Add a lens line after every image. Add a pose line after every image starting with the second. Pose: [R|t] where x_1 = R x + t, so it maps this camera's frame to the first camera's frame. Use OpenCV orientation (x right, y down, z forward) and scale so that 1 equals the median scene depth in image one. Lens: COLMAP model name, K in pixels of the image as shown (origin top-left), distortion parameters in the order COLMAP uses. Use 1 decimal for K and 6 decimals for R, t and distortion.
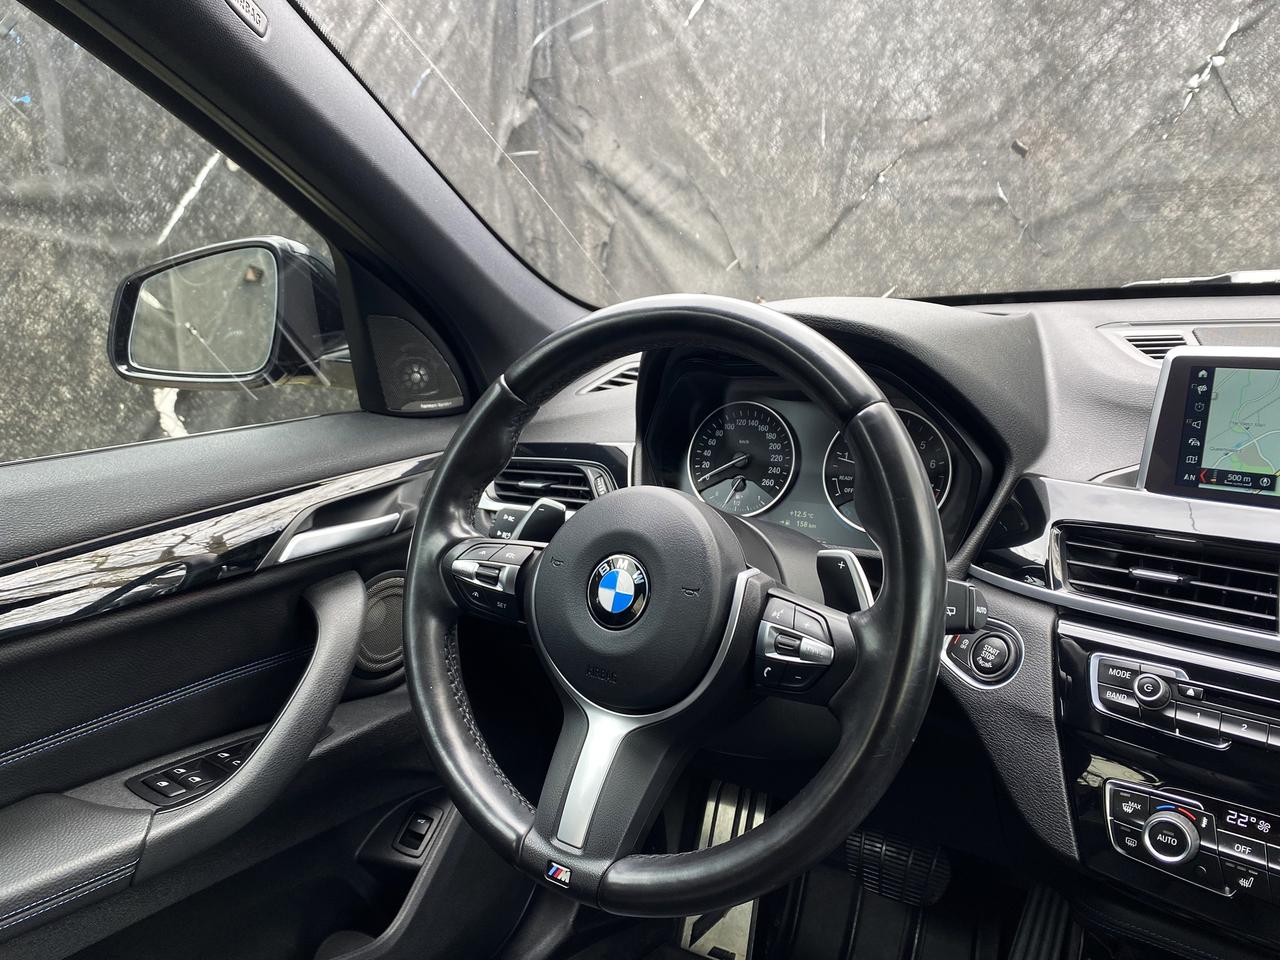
lens RADIAL K [[967.4, 0, 624.7], [0, 967.4, 480.3], [0, 0, 1]] dist [0.024303, -0.007064]
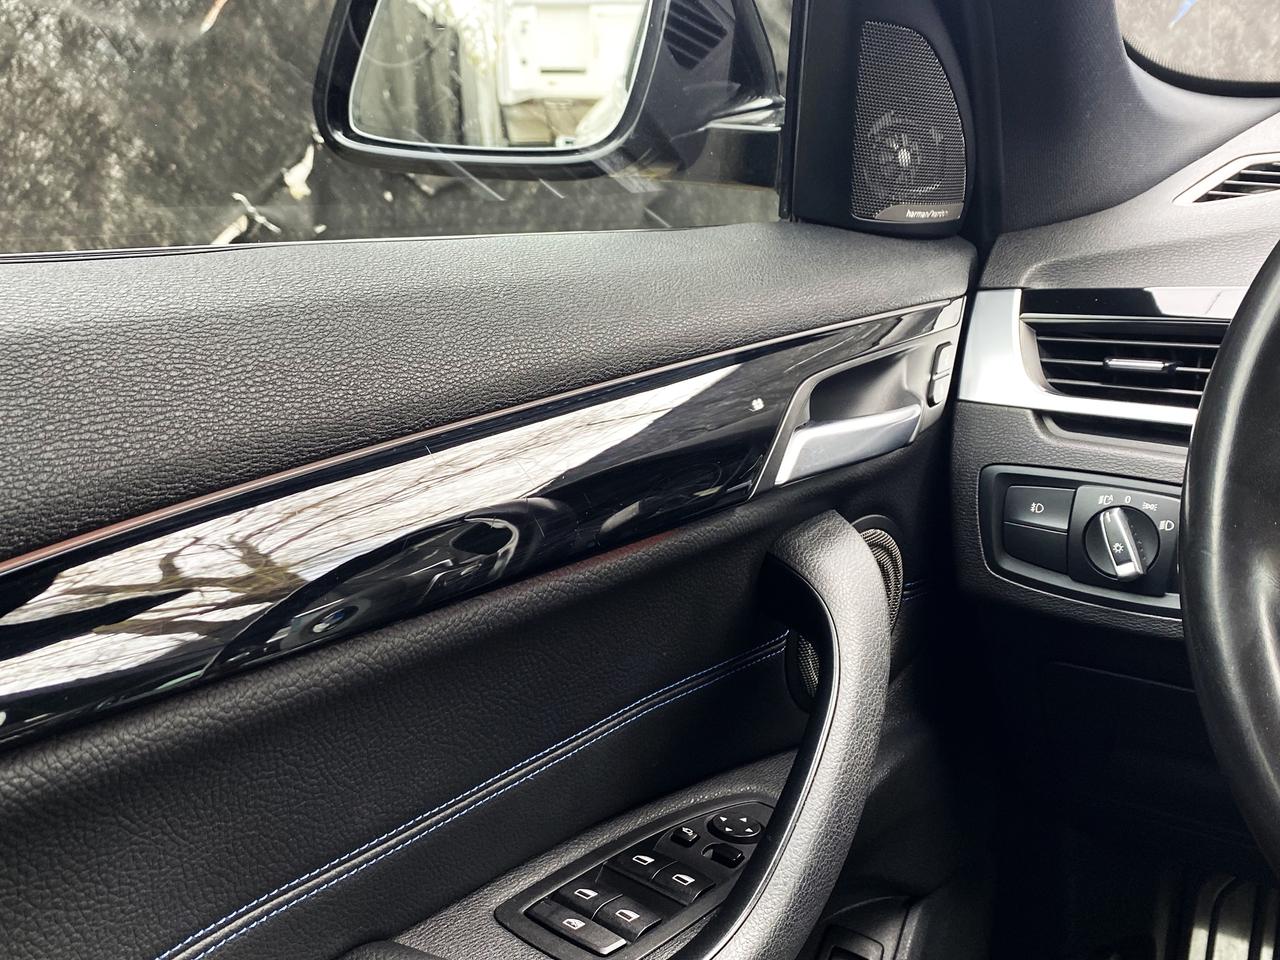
lens RADIAL K [[1258.9, 0, 632.7], [0, 1258.9, 482.5], [0, 0, 1]] dist [0.030864, 0.000000]
pose [[0.998546, 0.039587, -0.036582, -0.147698], [-0.037971, 0.998315, 0.043873, 0.021184], [0.038257, -0.042420, 0.998367, 0.129254]]
